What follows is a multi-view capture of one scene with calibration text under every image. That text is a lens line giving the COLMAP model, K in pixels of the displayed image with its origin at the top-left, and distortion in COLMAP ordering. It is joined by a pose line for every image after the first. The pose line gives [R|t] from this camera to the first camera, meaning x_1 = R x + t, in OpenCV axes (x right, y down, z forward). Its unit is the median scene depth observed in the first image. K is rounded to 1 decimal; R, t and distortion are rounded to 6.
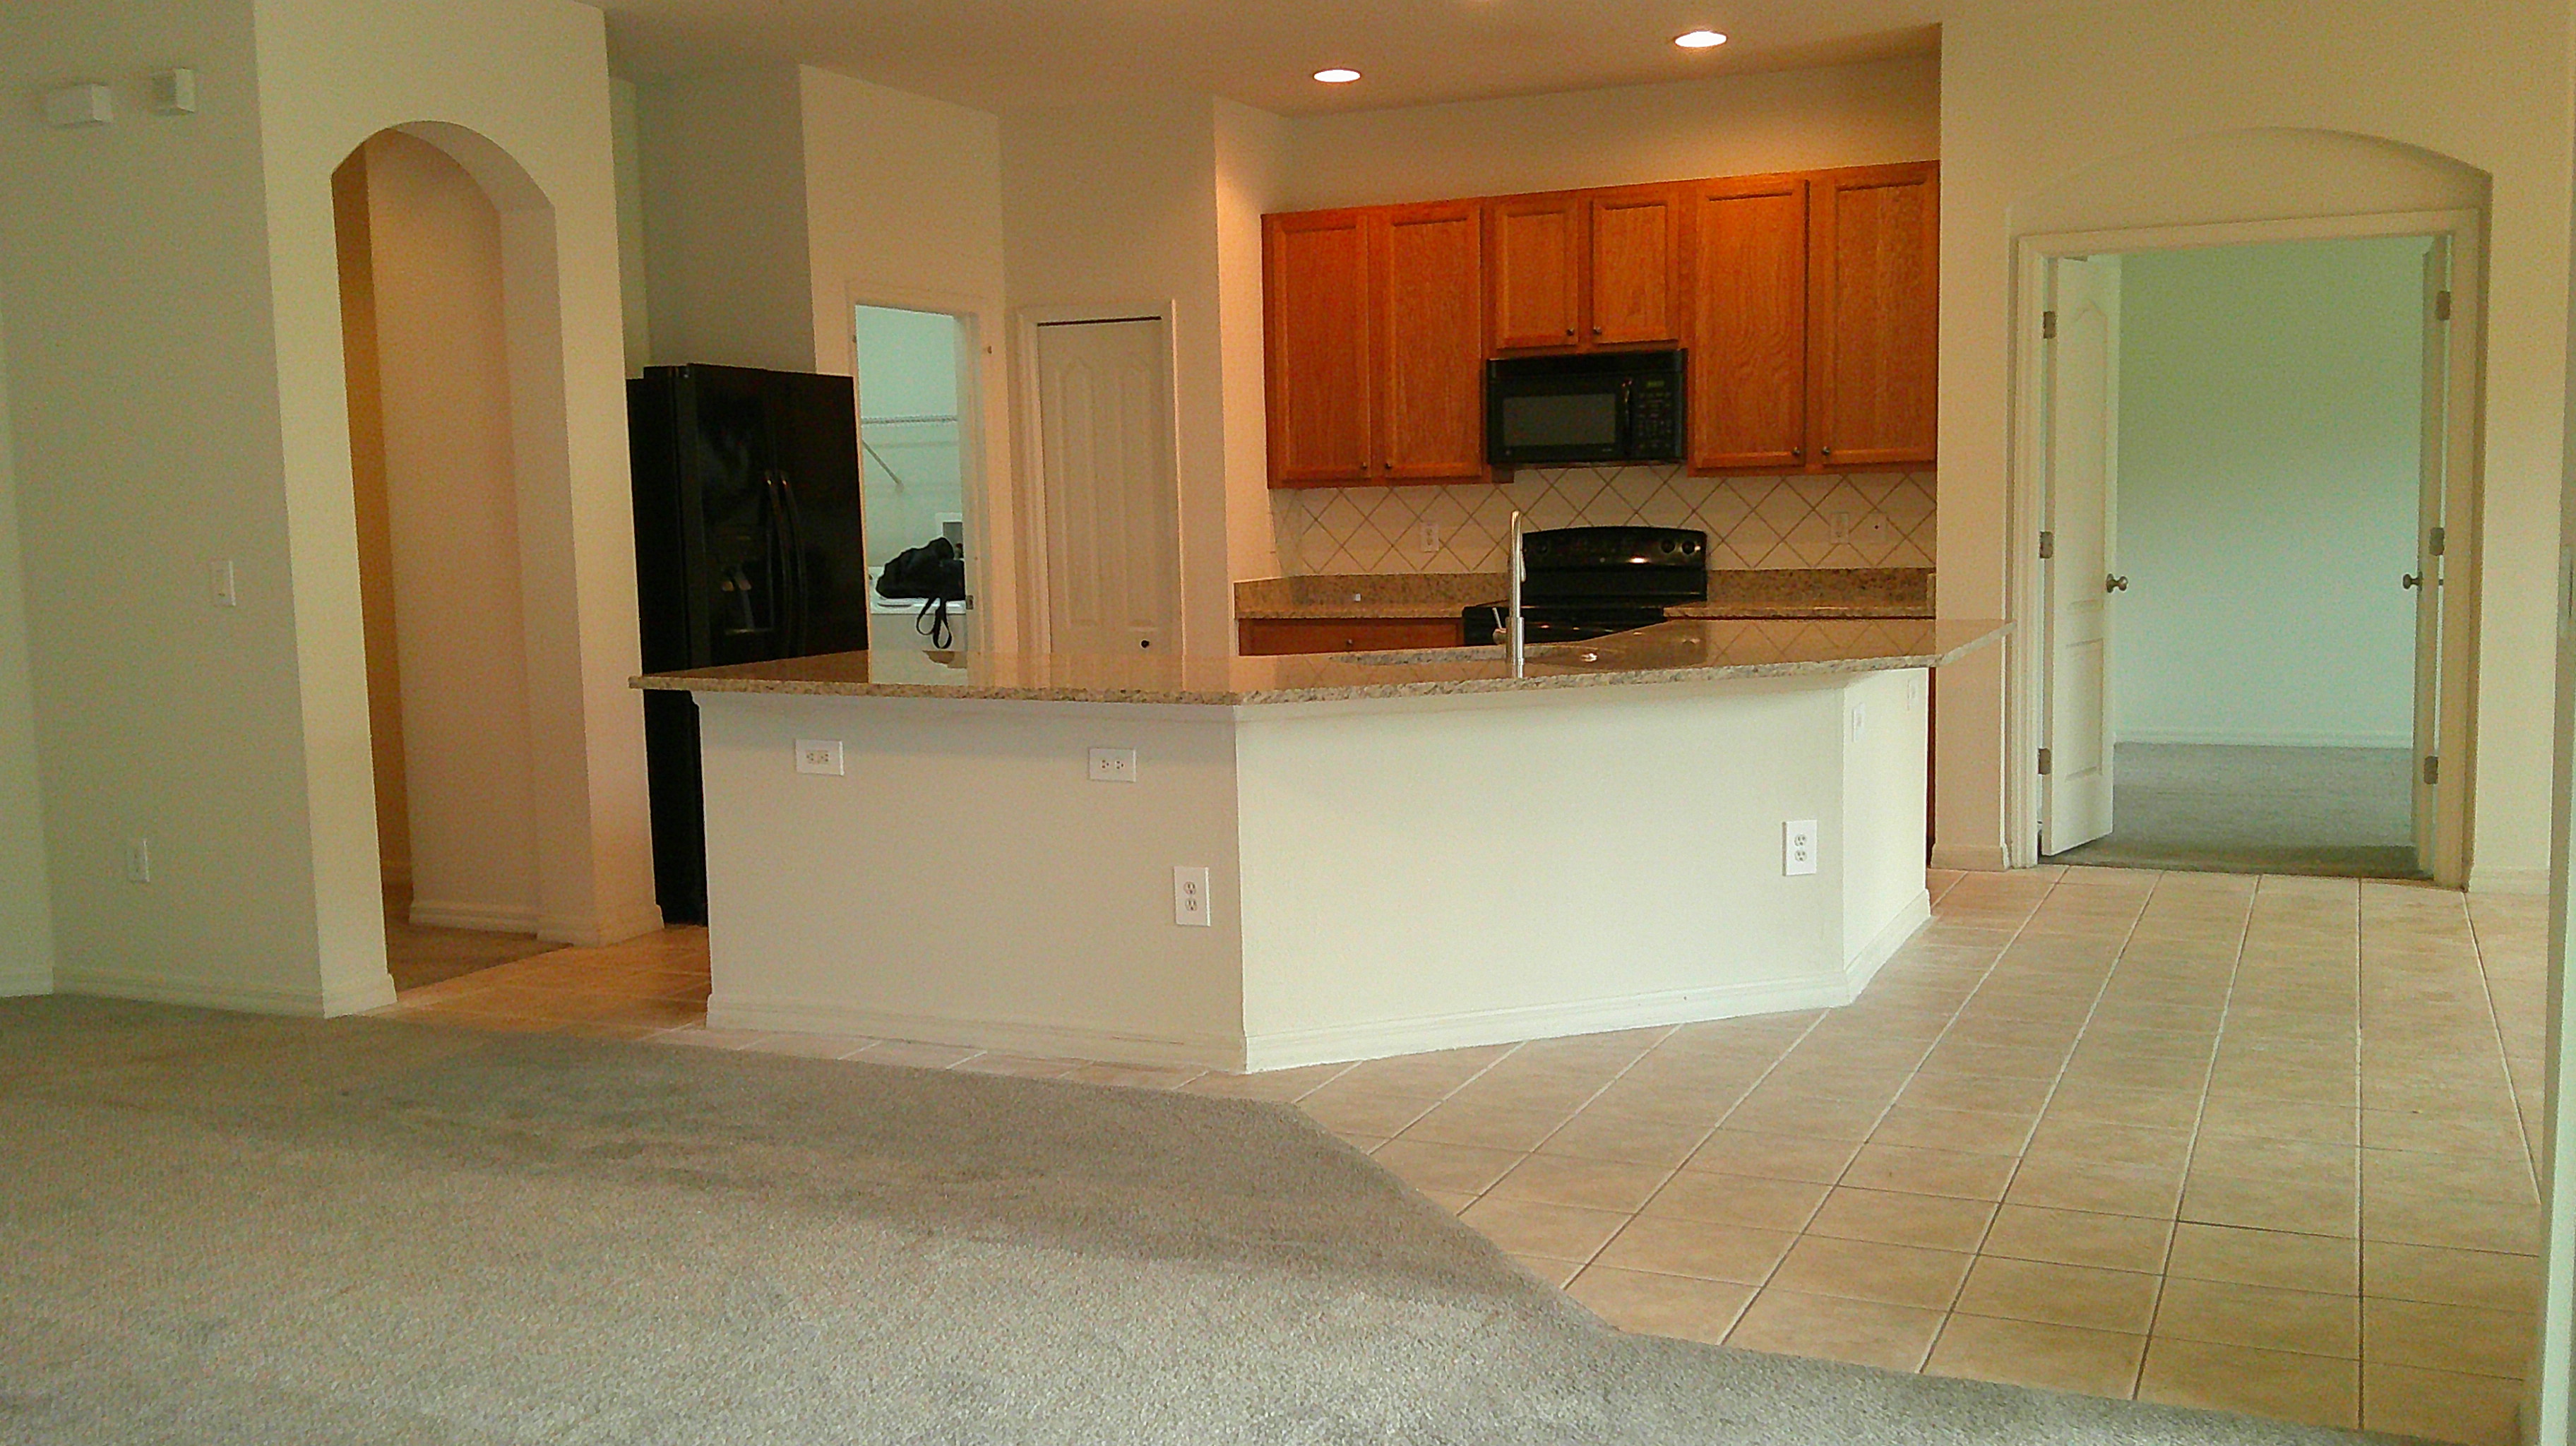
lens RADIAL K [[2294.6, 0, 1258.6], [0, 2294.6, 787.4], [0, 0, 1]] dist [0.042683, -0.123936]
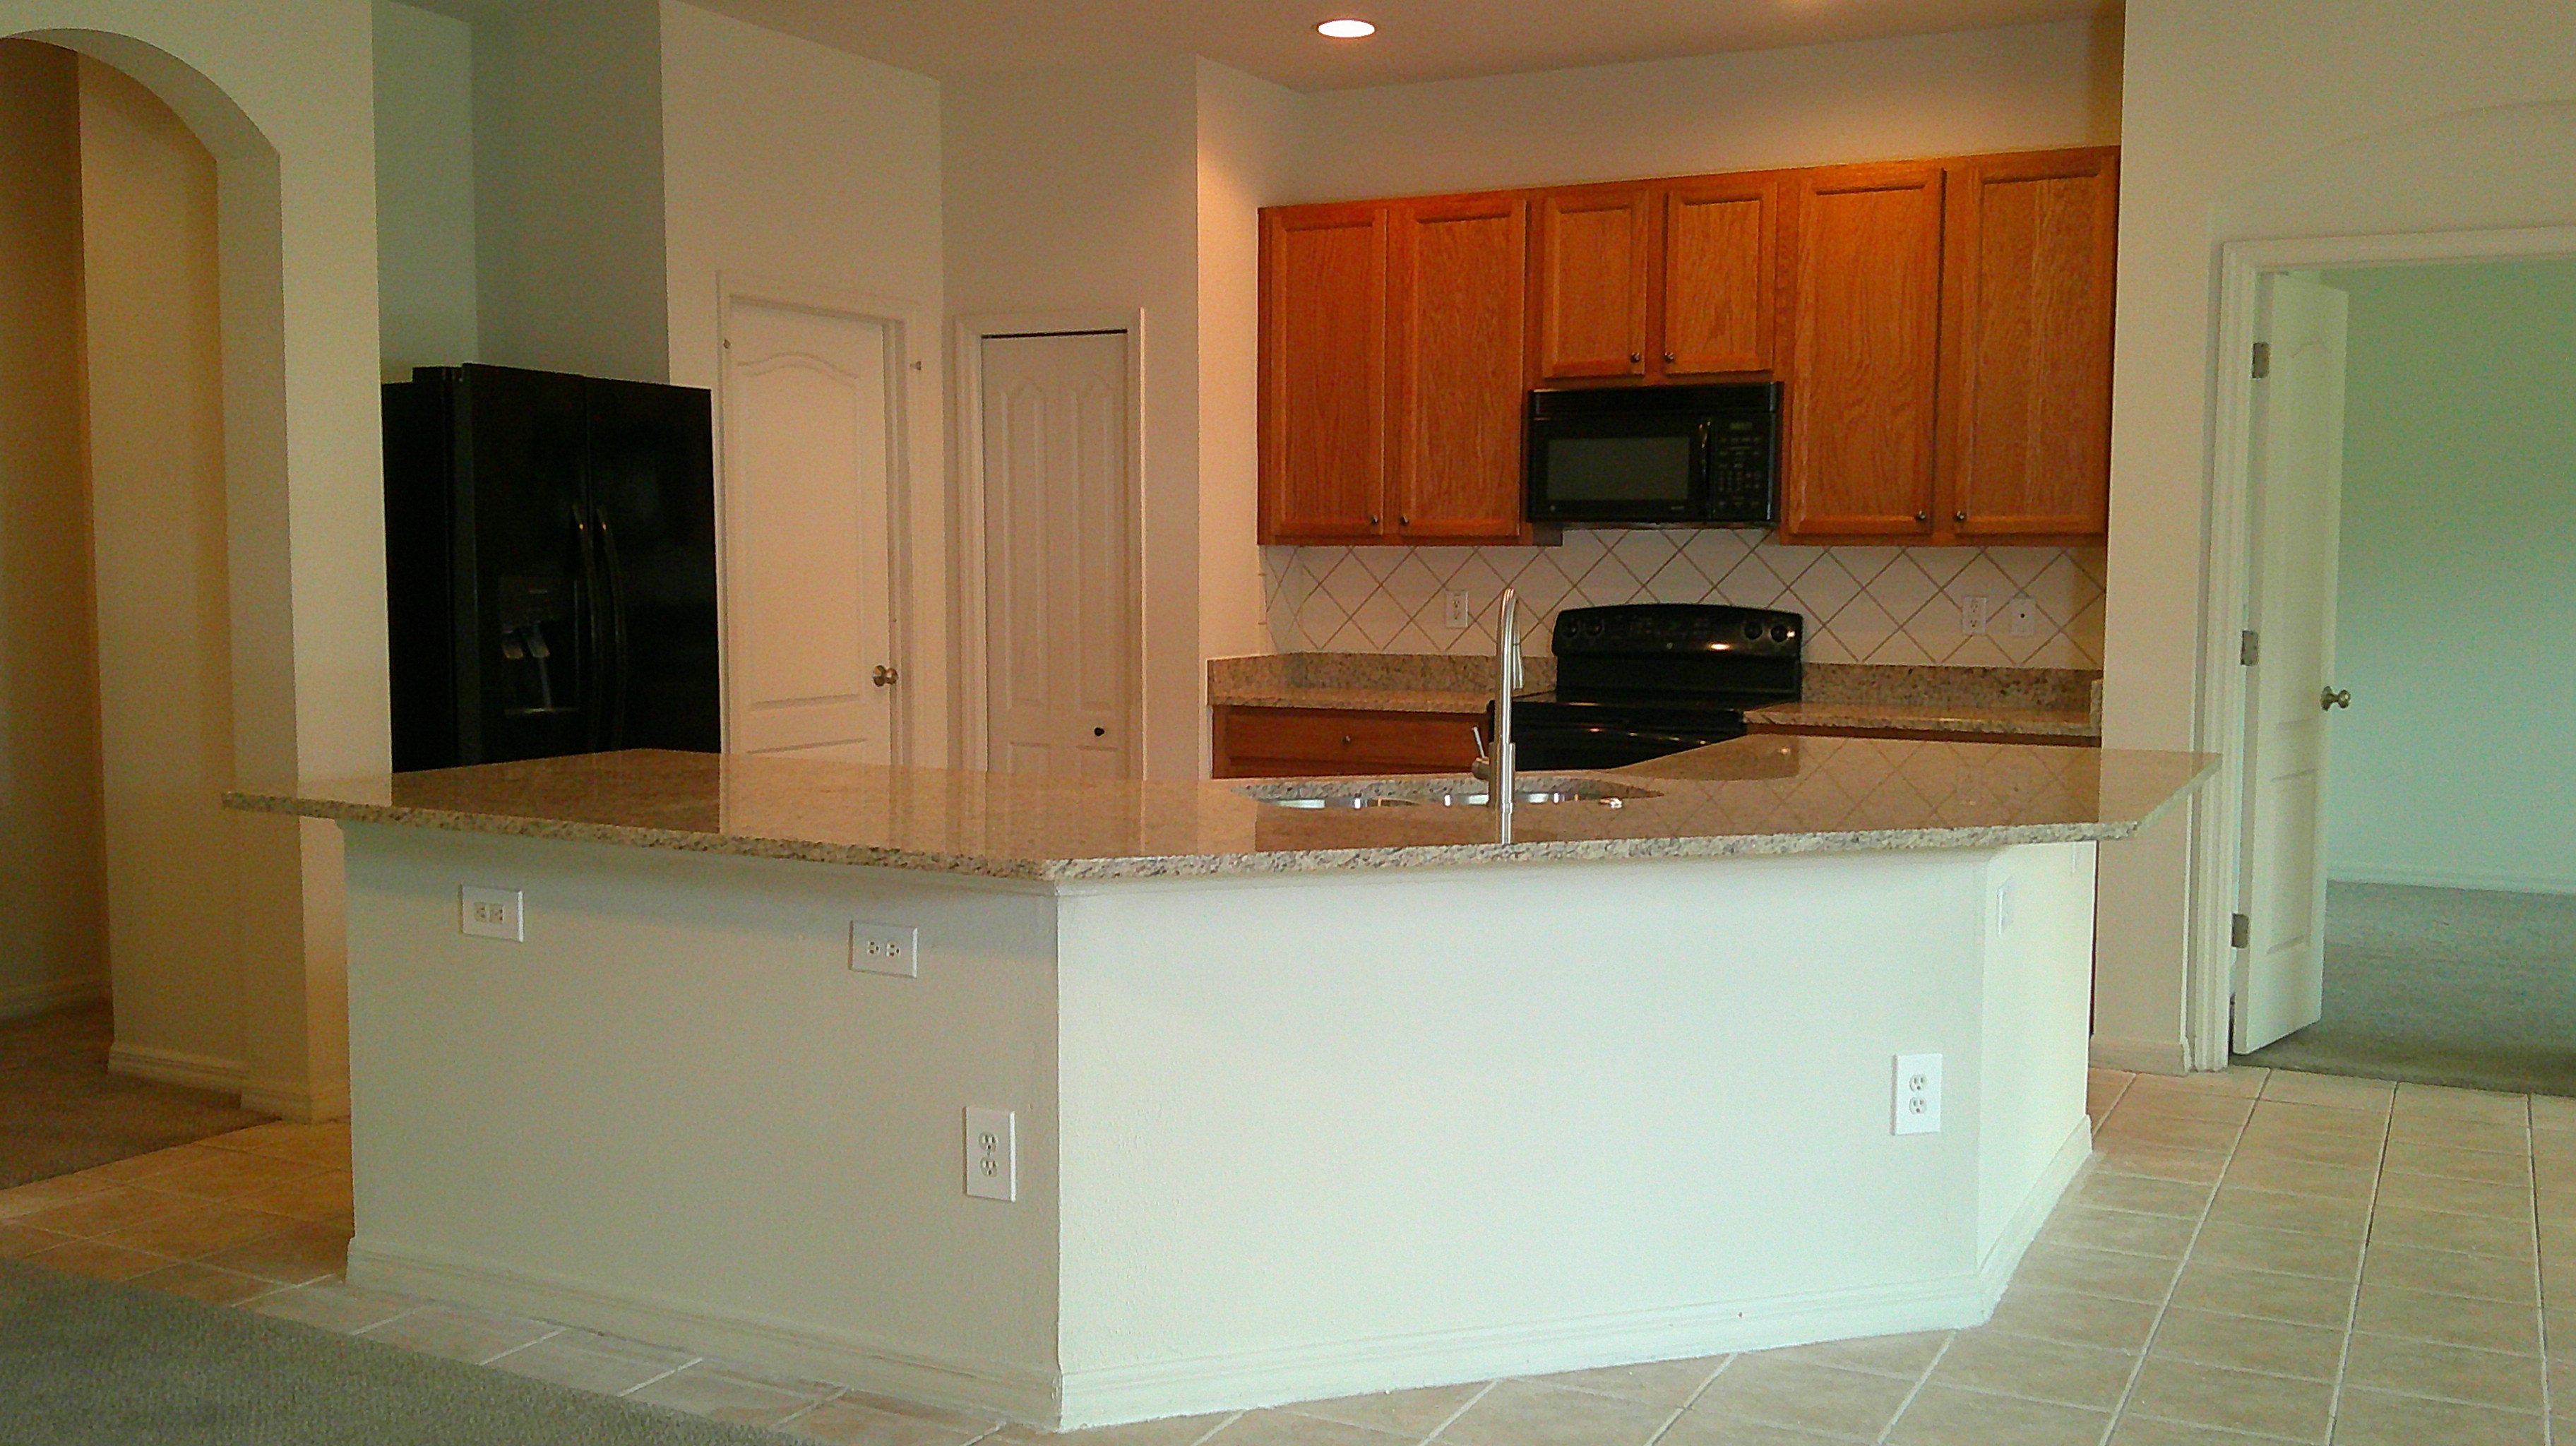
lens RADIAL K [[2294.6, 0, 1257.2], [0, 2294.6, 779.0], [0, 0, 1]] dist [0.042683, -0.123936]
pose [[0.998459, 0.031958, -0.045358, 0.048456], [-0.033139, 0.999125, -0.025526, -0.030314], [0.044502, 0.026990, 0.998645, 0.218026]]
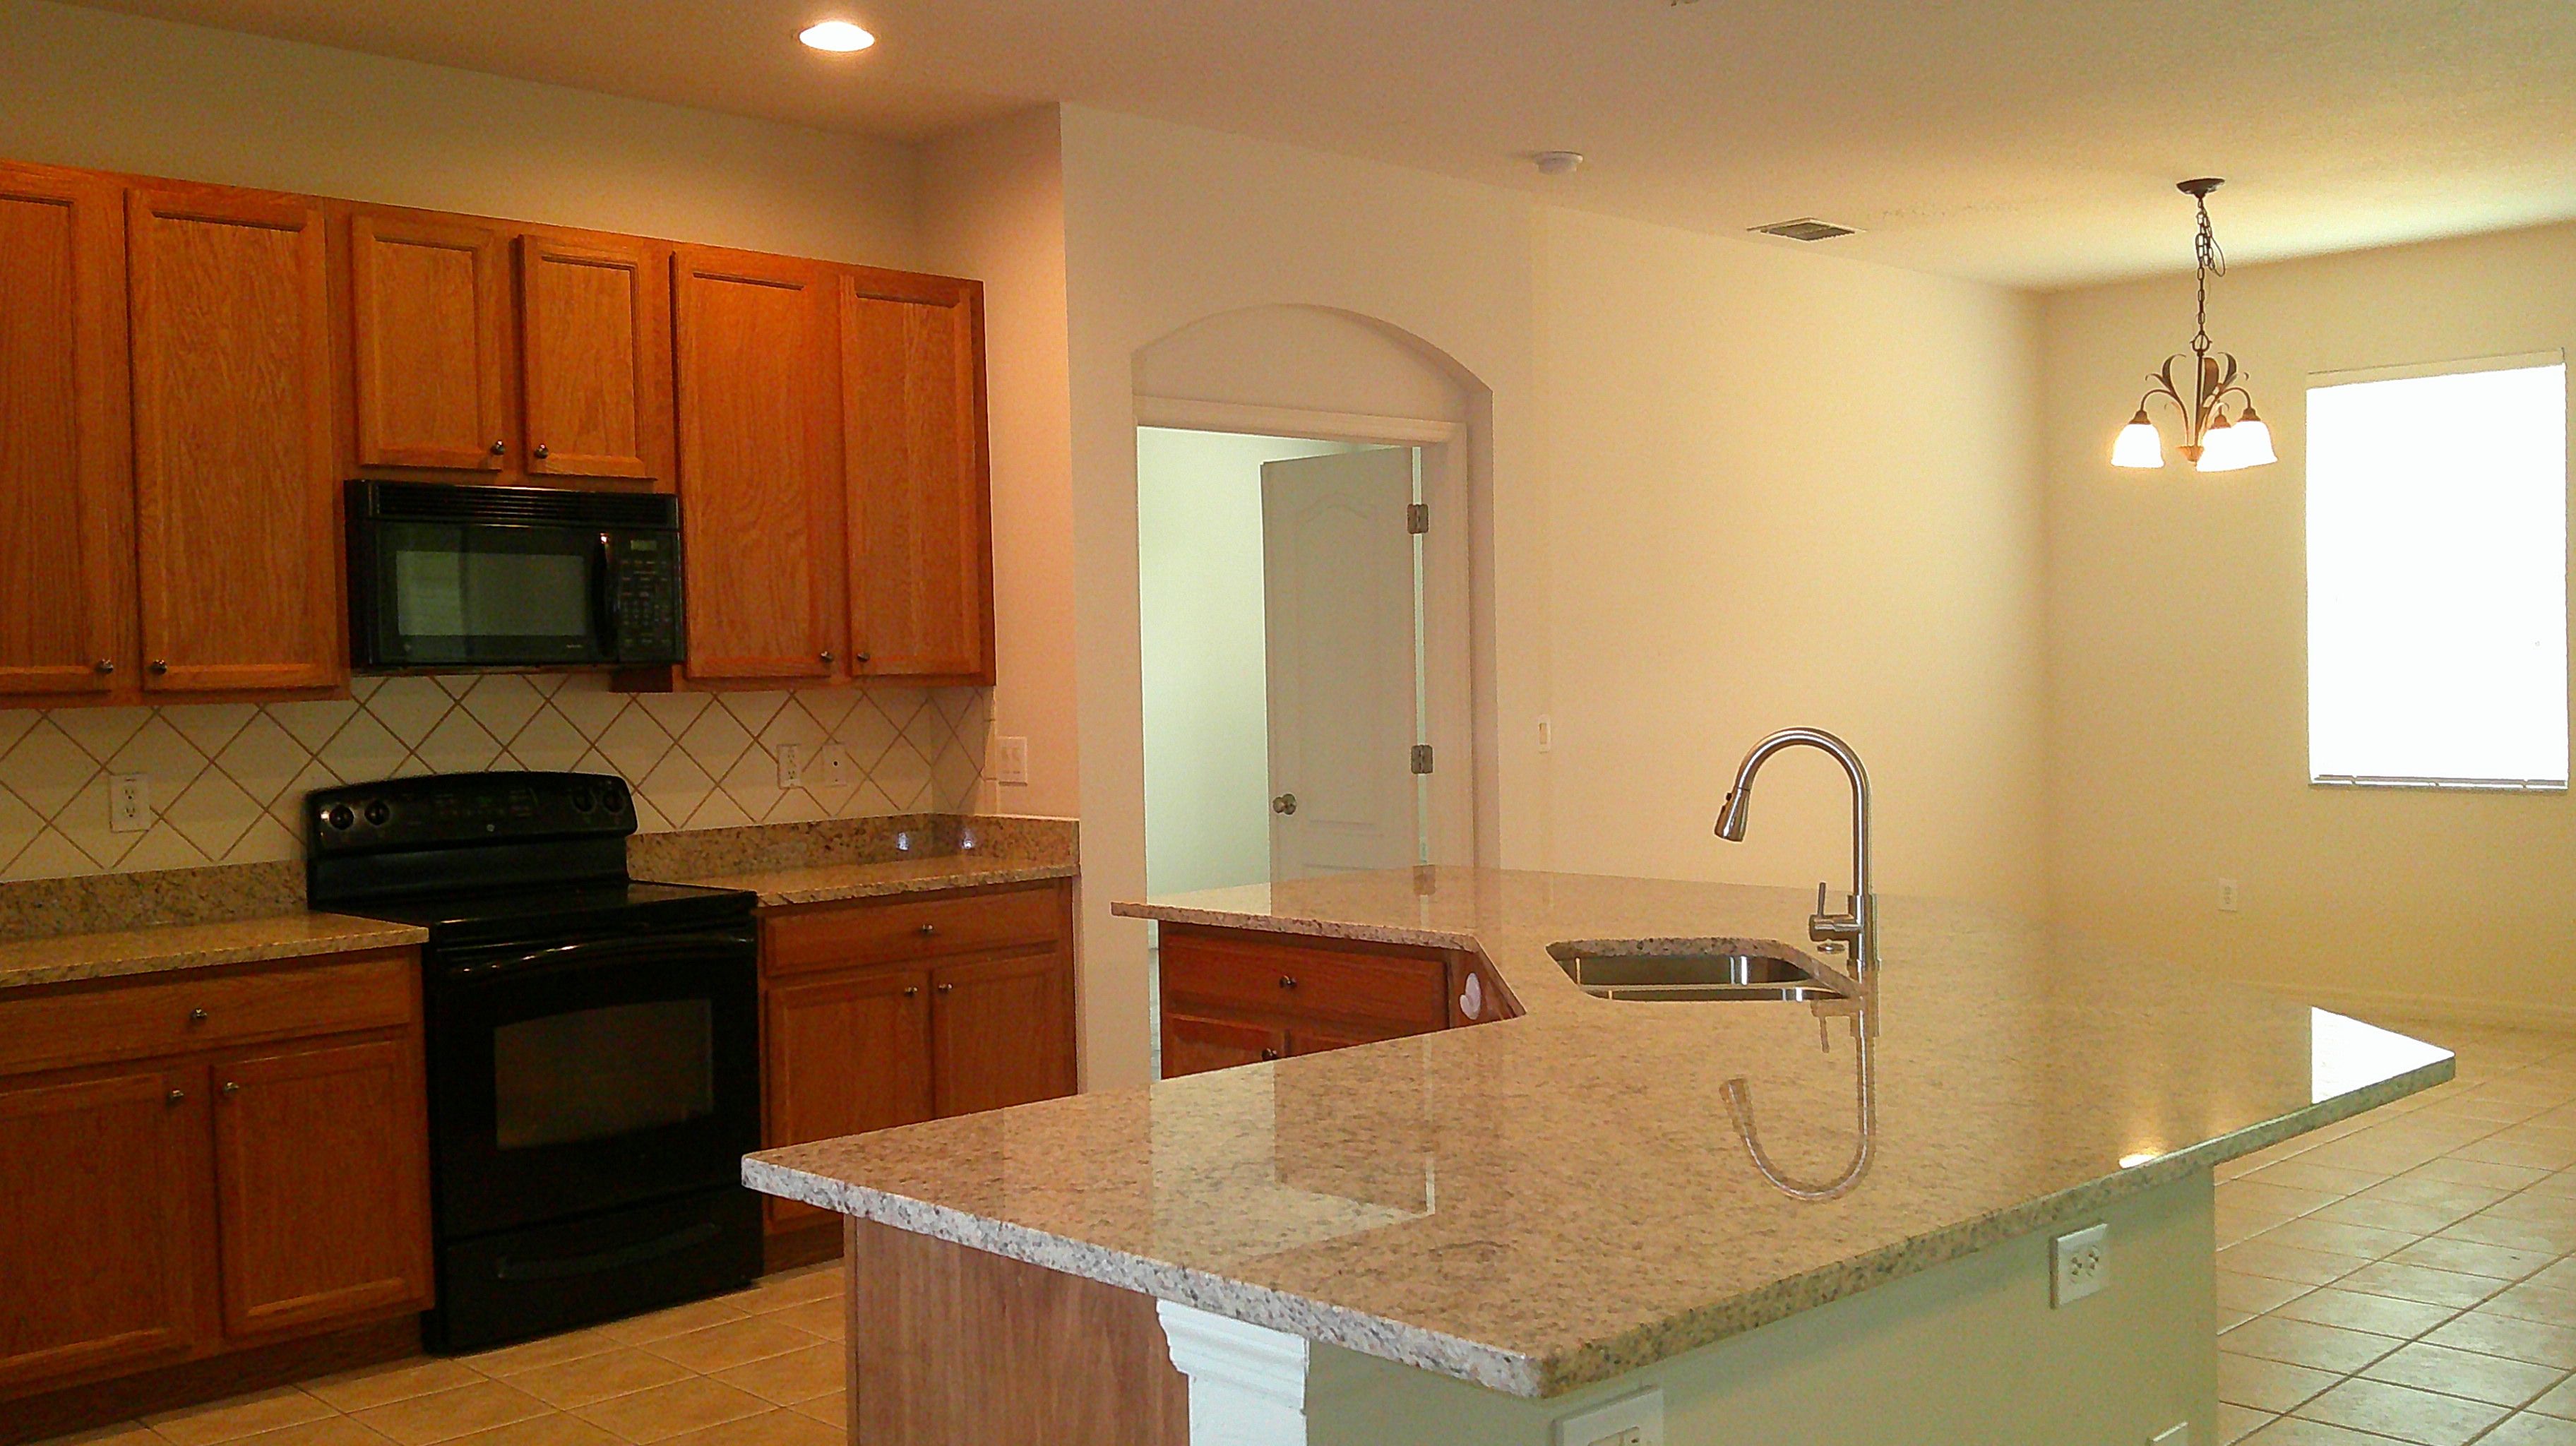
lens RADIAL K [[2294.6, 0, 1272.2], [0, 2294.6, 747.7], [0, 0, 1]] dist [0.042683, -0.123936]
pose [[0.357378, -0.013396, 0.933864, -0.368026], [0.133484, 0.990365, -0.036876, -0.076042], [-0.924372, 0.137834, 0.355723, 0.641397]]
